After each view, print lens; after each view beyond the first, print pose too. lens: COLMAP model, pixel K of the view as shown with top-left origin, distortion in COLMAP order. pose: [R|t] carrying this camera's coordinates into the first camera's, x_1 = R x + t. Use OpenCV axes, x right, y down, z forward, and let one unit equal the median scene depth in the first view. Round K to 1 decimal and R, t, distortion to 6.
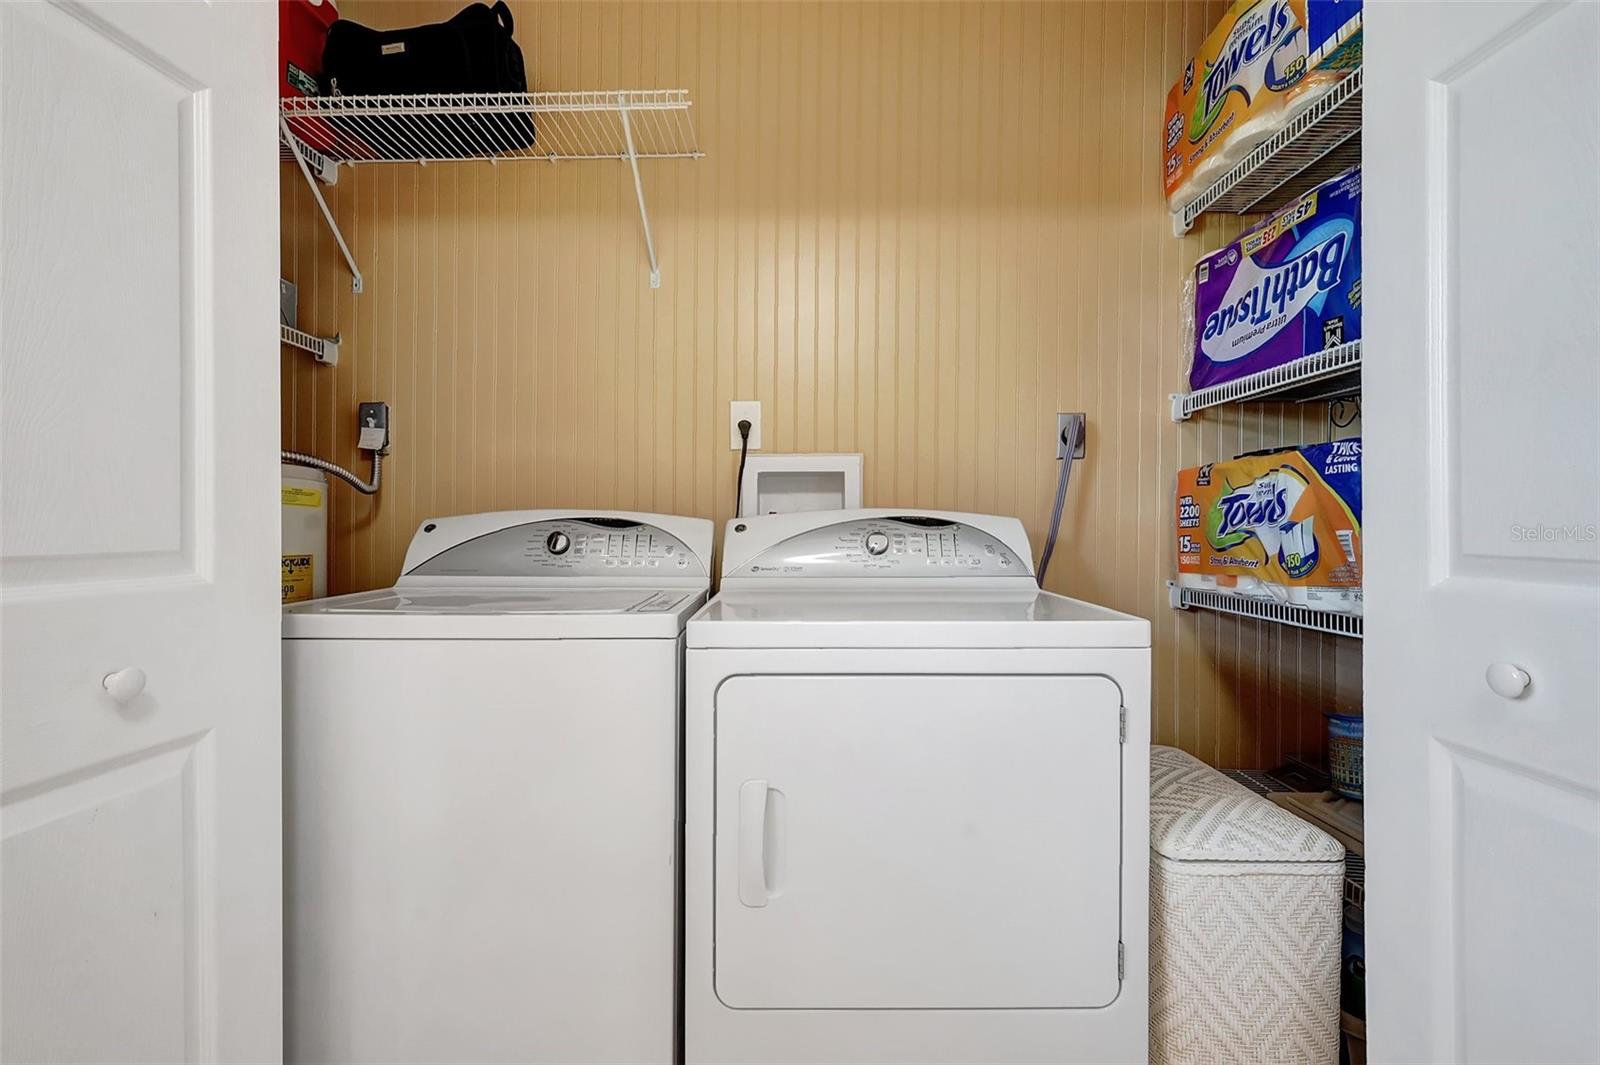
lens RADIAL K [[739.5, 0, 794.2], [0, 739.5, 522.6], [0, 0, 1]] dist [0.011157, -0.004592]
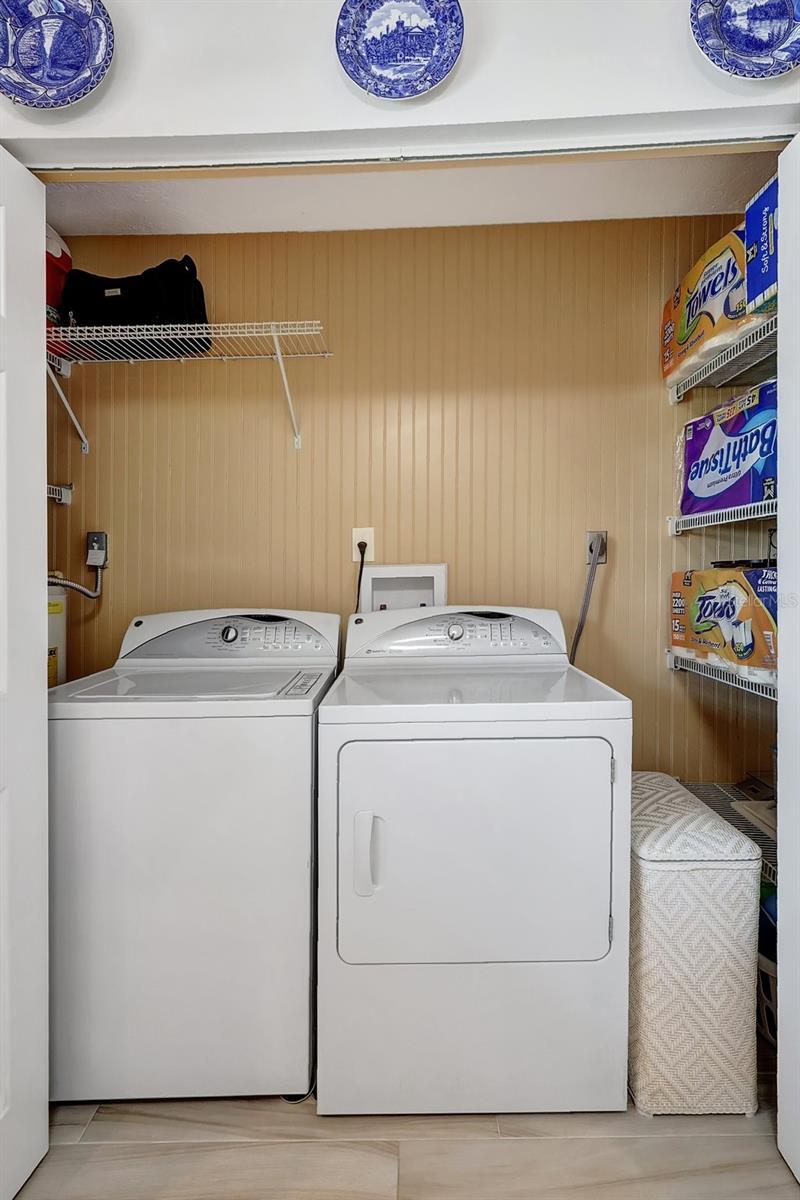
lens RADIAL K [[560.9, 0, 416.8], [0, 560.9, 585.8], [0, 0, 1]] dist [0.004333, 0.001063]
pose [[0.999839, -0.001169, 0.017900, 0.019184], [0.001094, 0.999991, 0.004181, -0.065730], [-0.017905, -0.004160, 0.999831, -0.075771]]
